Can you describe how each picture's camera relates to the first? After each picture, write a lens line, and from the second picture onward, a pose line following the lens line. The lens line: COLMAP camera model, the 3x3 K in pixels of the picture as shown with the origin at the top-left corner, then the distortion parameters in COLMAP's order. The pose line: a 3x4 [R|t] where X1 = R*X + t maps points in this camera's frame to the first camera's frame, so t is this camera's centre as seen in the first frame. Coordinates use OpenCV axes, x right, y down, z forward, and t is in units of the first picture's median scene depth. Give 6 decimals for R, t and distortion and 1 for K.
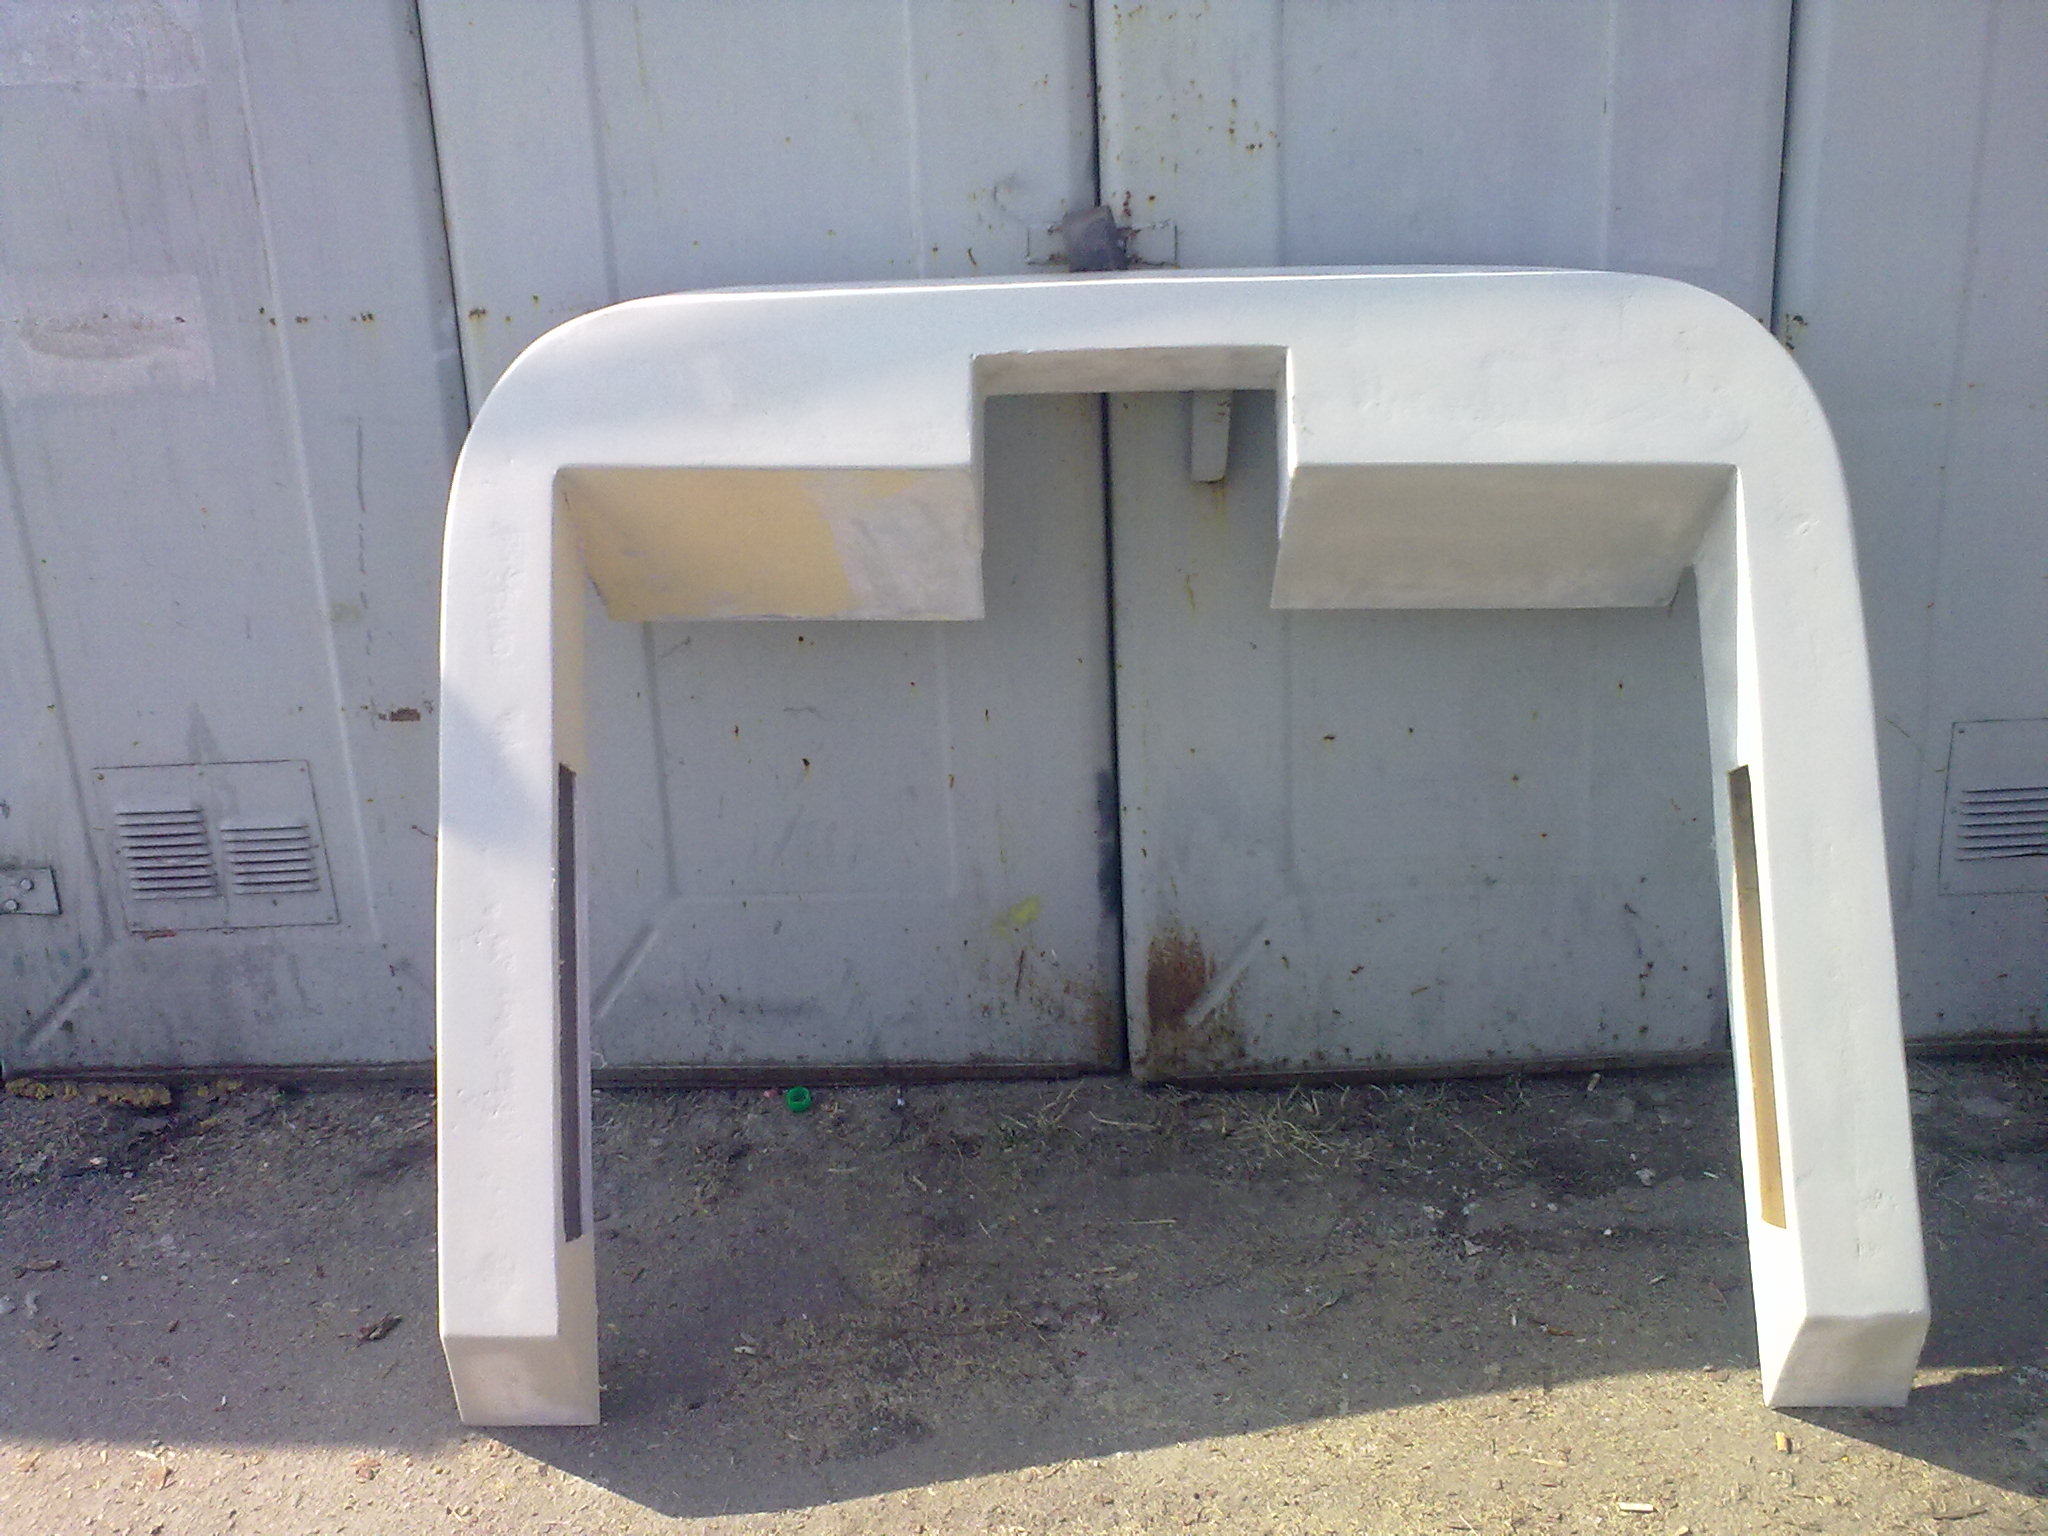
lens RADIAL K [[2236.7, 0, 1024.0], [0, 2236.7, 768.0], [0, 0, 1]] dist [-0.191491, 0.522912]
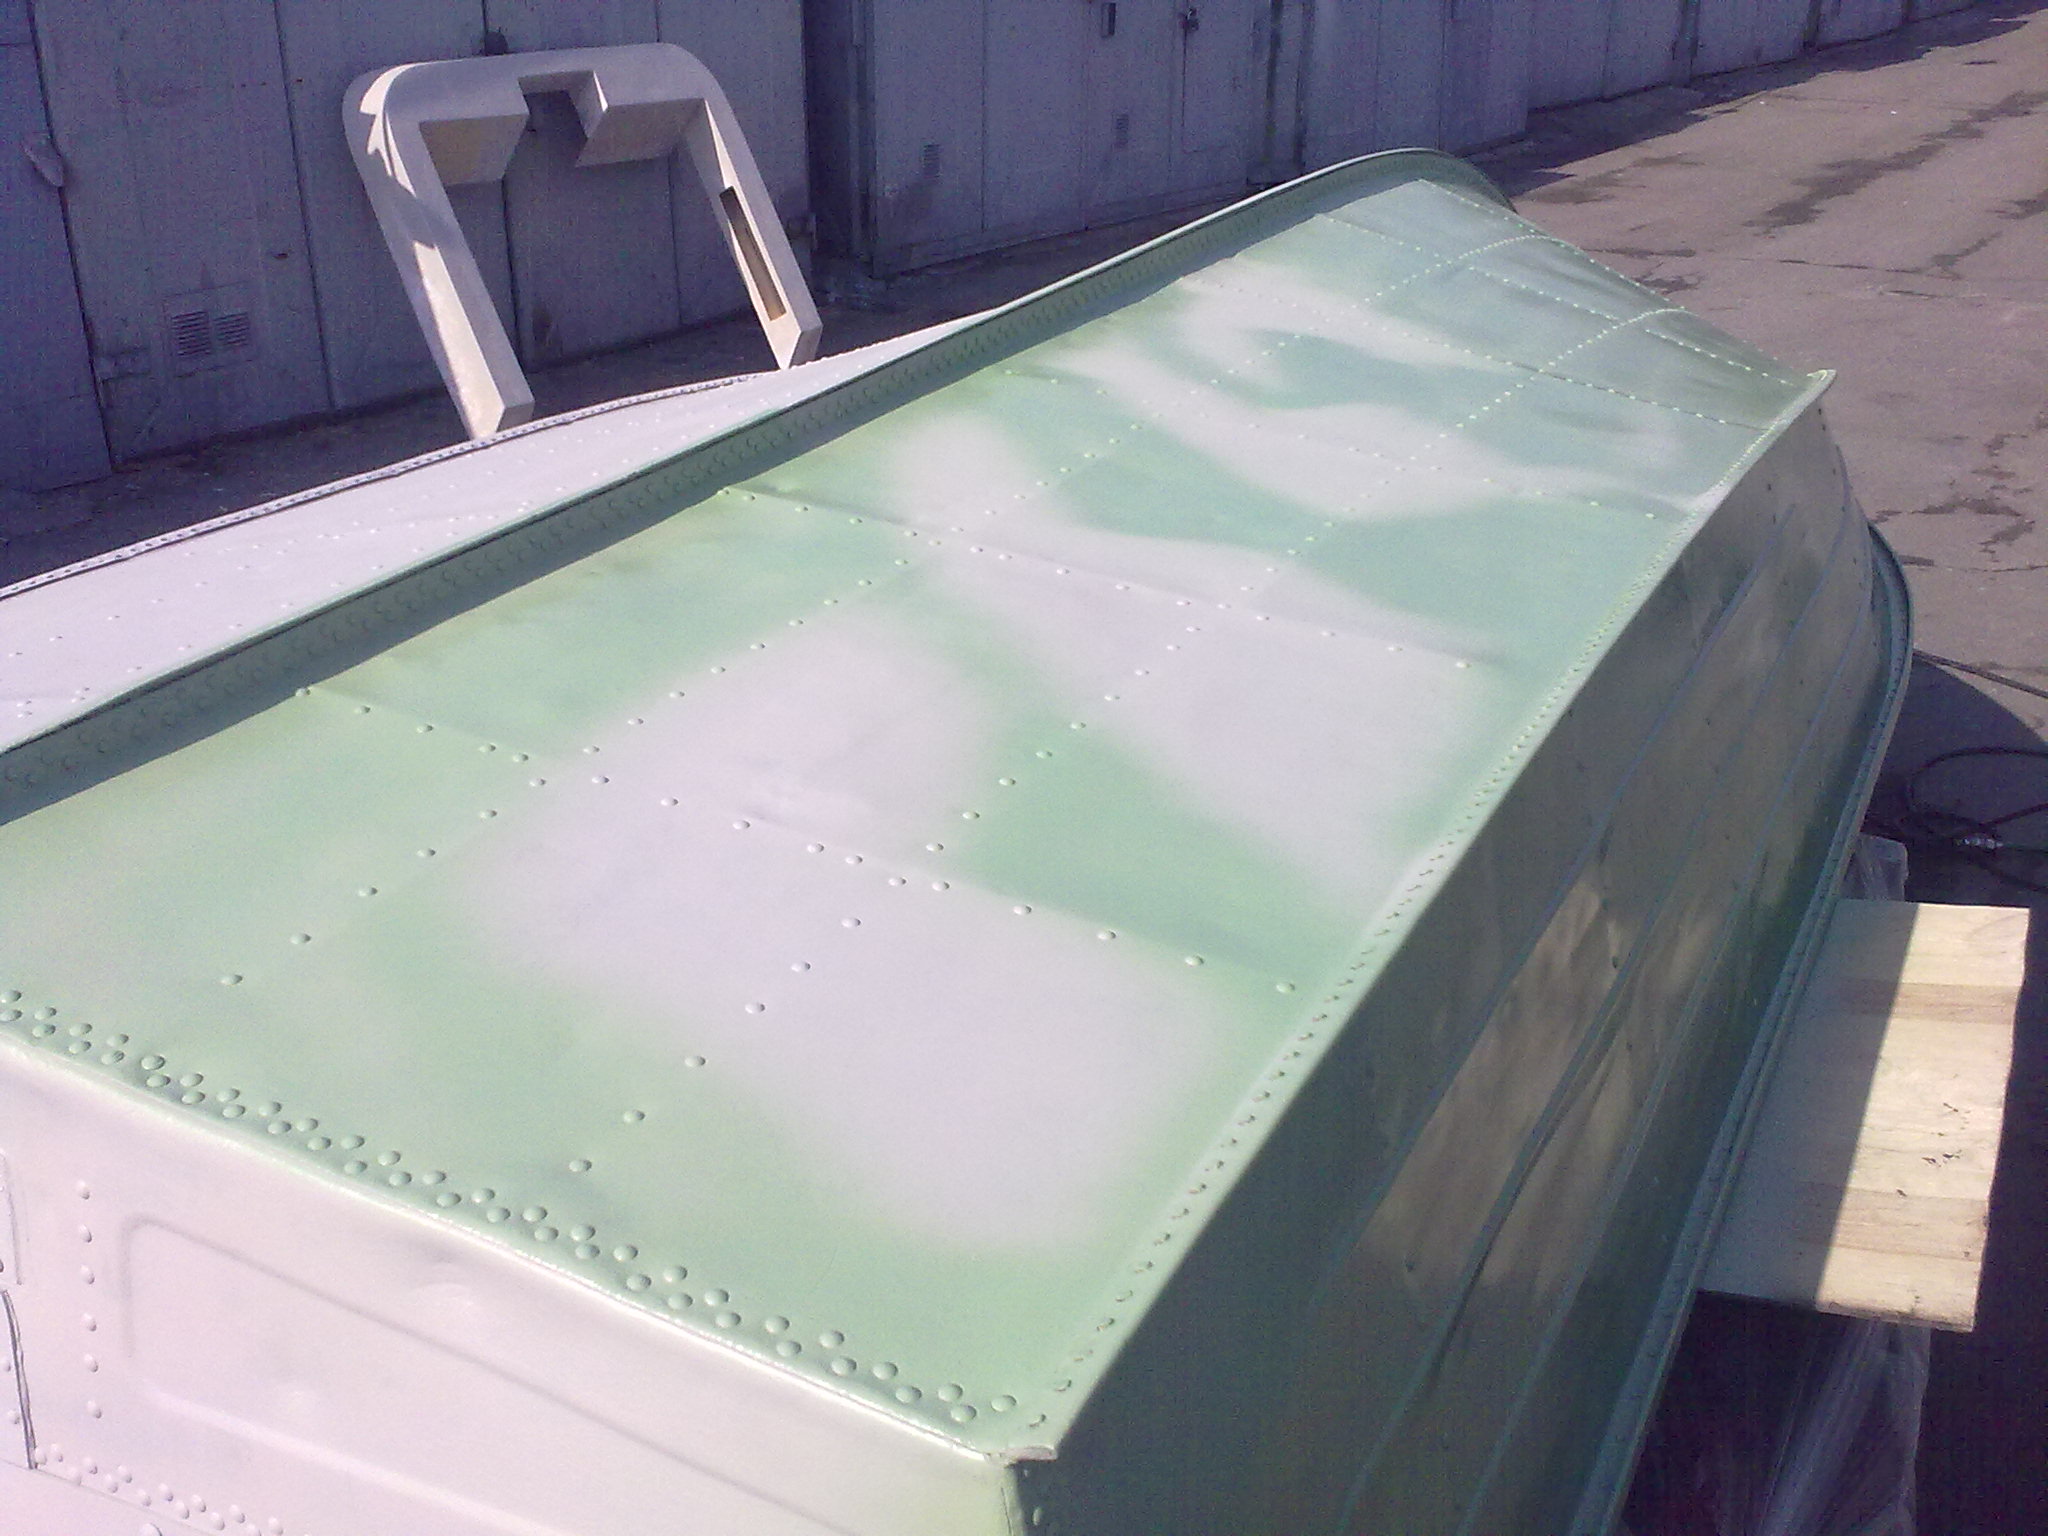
lens RADIAL K [[2323.2, 0, 1024.0], [0, 2323.2, 768.0], [0, 0, 1]] dist [-0.160806, 0.590226]
pose [[0.542005, -0.276149, 0.793708, -2.076089], [0.278158, 0.950183, 0.140642, 0.396368], [-0.793006, 0.144548, 0.591817, -1.089973]]
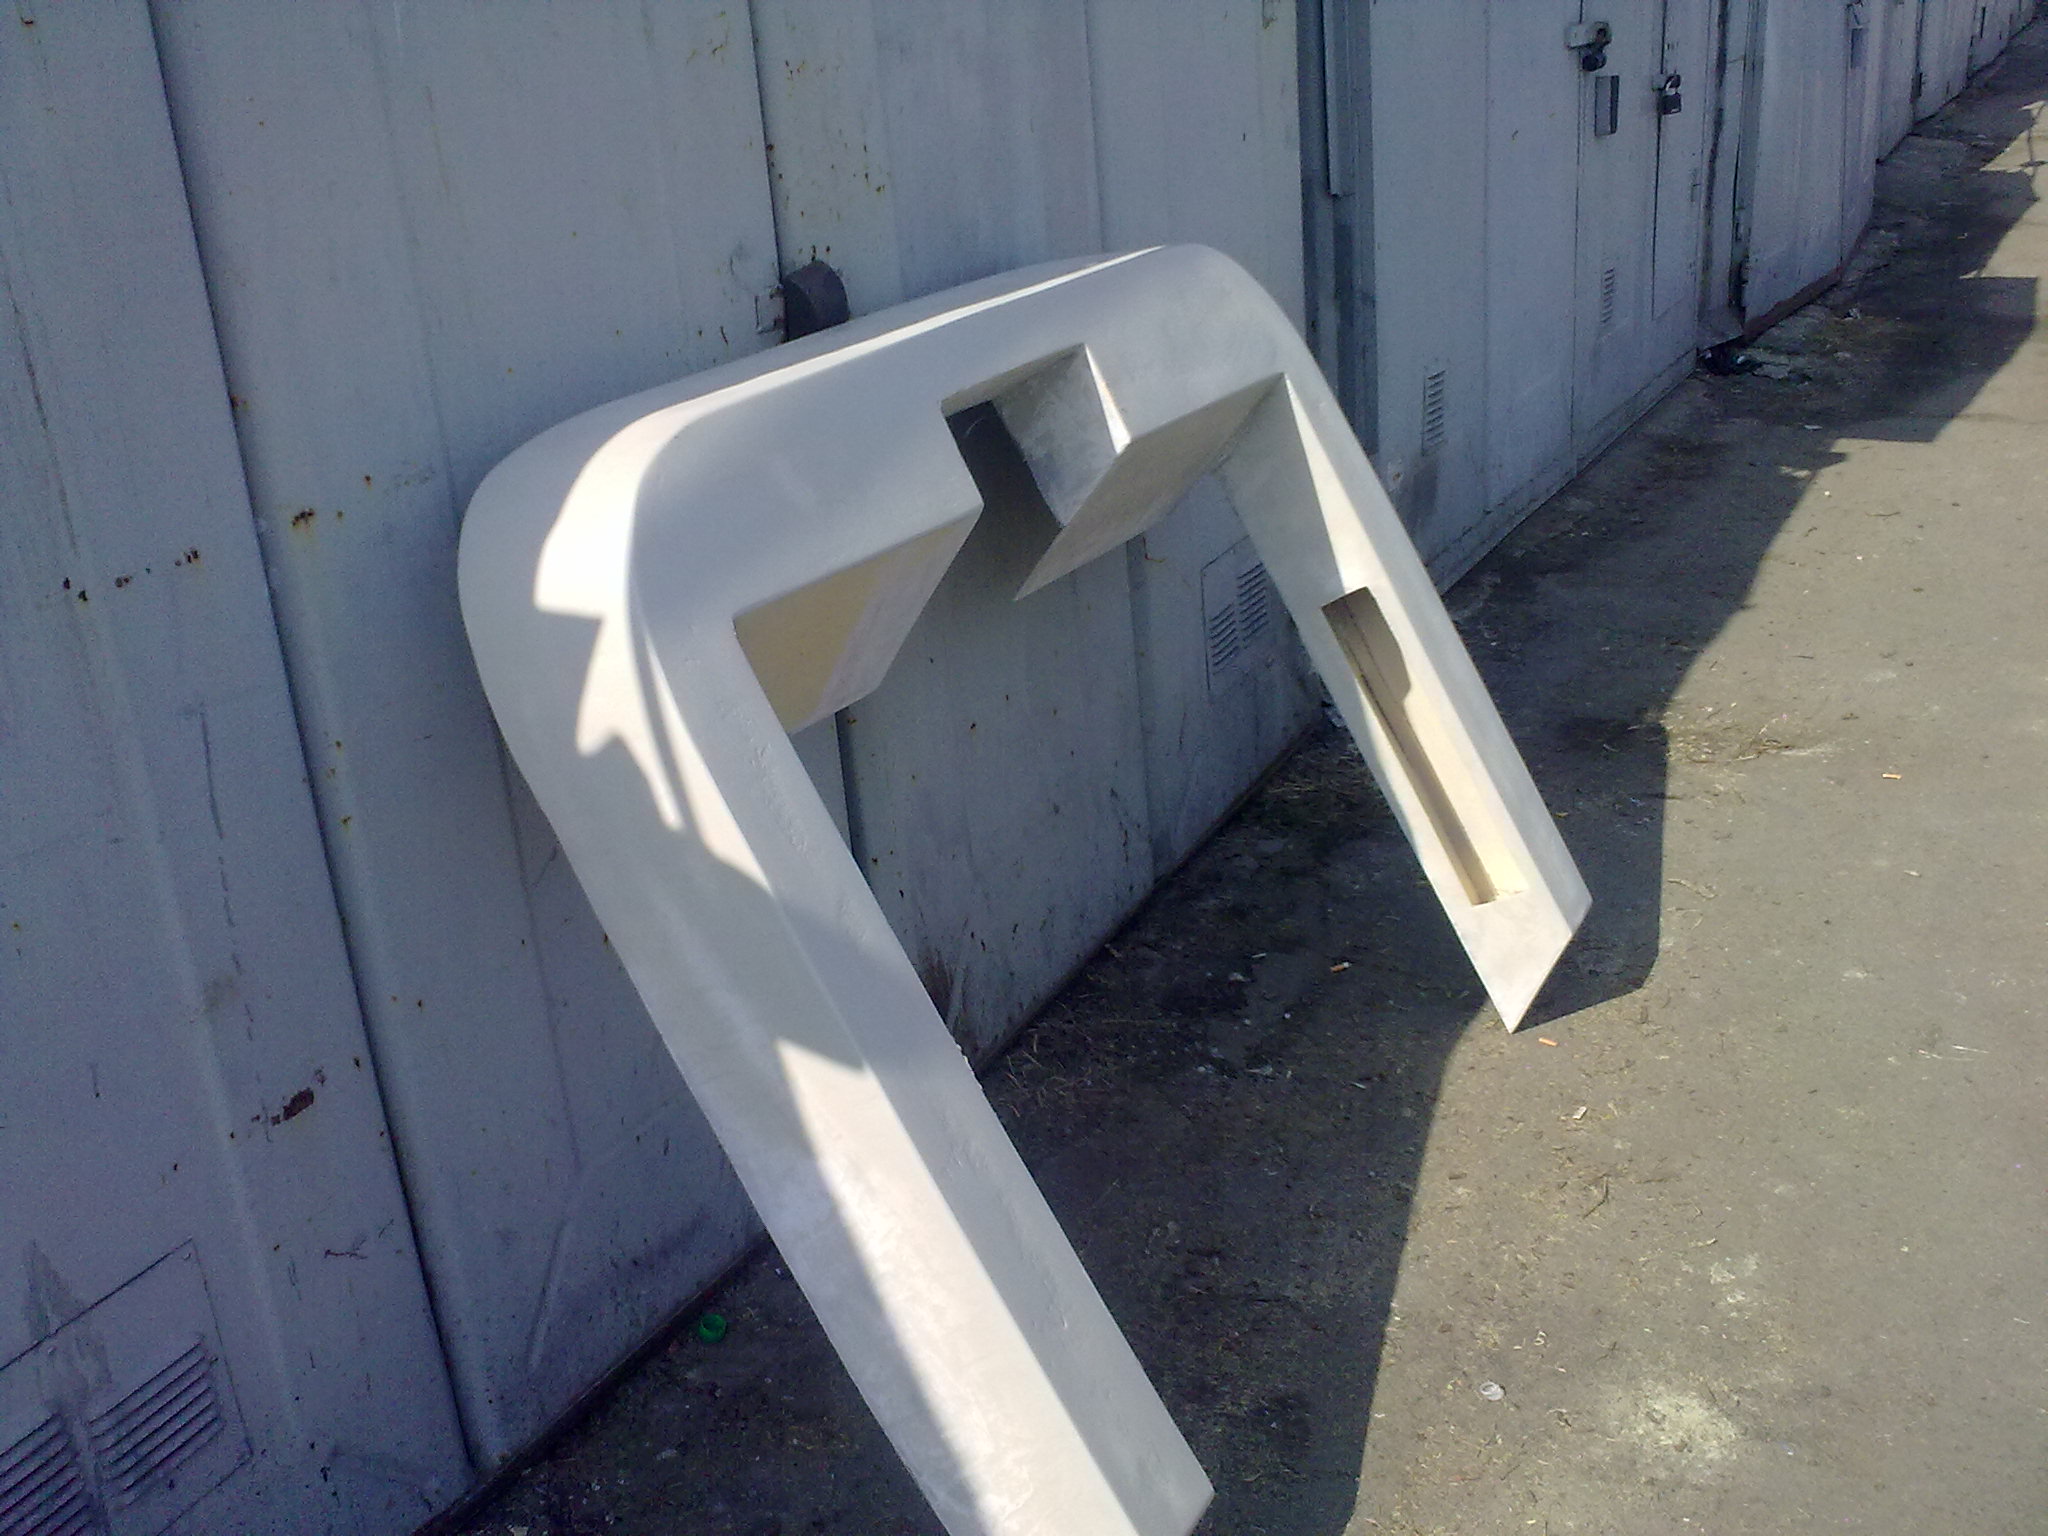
lens RADIAL K [[2236.7, 0, 1024.0], [0, 2236.7, 768.0], [0, 0, 1]] dist [-0.191491, 0.522912]
pose [[0.428334, -0.310069, 0.848756, -0.778657], [0.367450, 0.917886, 0.149886, -0.149241], [-0.825536, 0.247674, 0.507097, 0.446016]]
